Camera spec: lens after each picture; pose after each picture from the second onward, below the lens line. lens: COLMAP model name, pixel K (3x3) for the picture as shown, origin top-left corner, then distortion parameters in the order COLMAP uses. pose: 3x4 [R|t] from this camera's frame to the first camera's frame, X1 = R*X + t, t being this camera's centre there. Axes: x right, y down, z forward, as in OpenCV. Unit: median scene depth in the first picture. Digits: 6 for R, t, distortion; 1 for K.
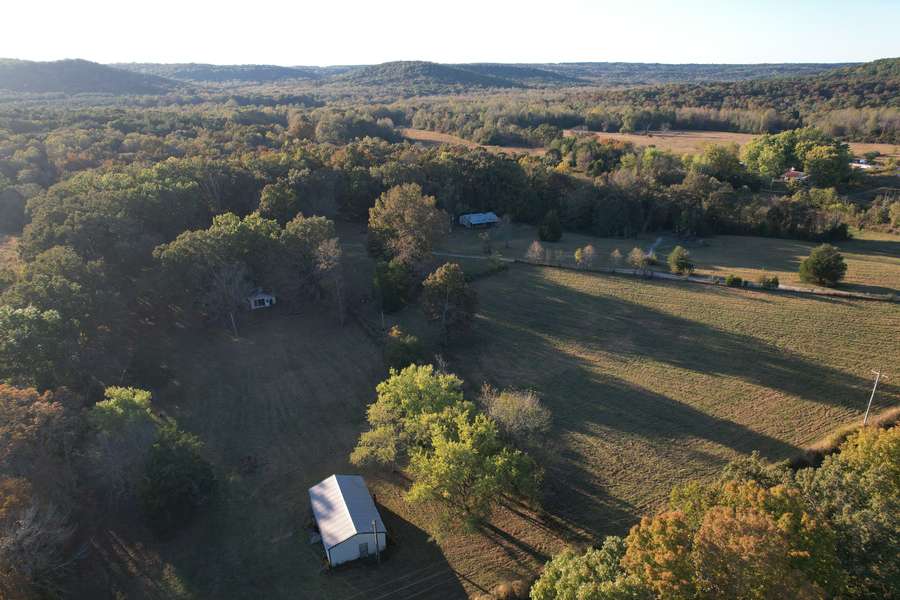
lens RADIAL K [[574.5, 0, 450.0], [0, 574.5, 300.0], [0, 0, 1]] dist [-0.093174, 0.082358]
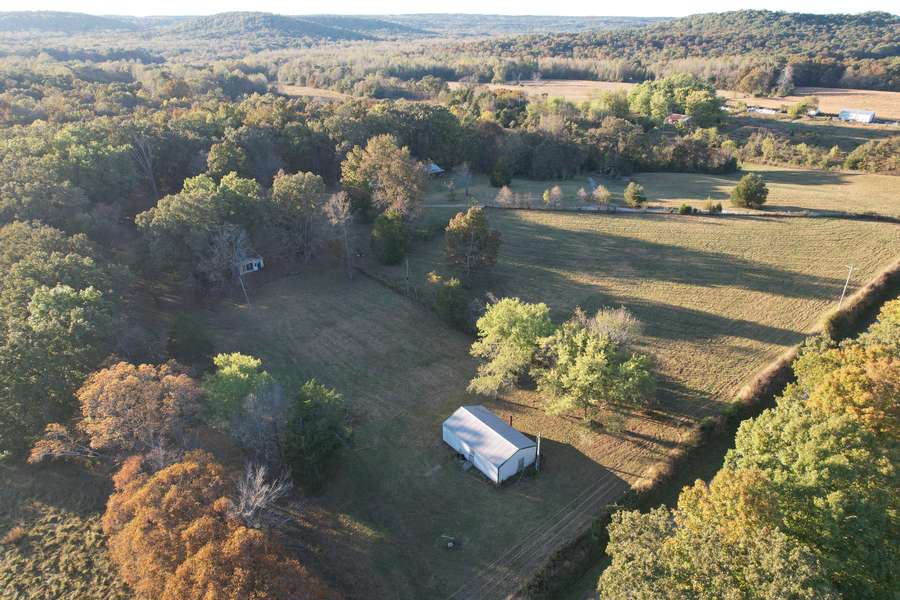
lens RADIAL K [[574.5, 0, 450.0], [0, 574.5, 300.0], [0, 0, 1]] dist [-0.093174, 0.082358]
pose [[0.965517, -0.106684, 0.237479, -0.165804], [0.089118, 0.992511, 0.083544, 0.006626], [-0.244613, -0.059500, 0.967793, -0.004858]]
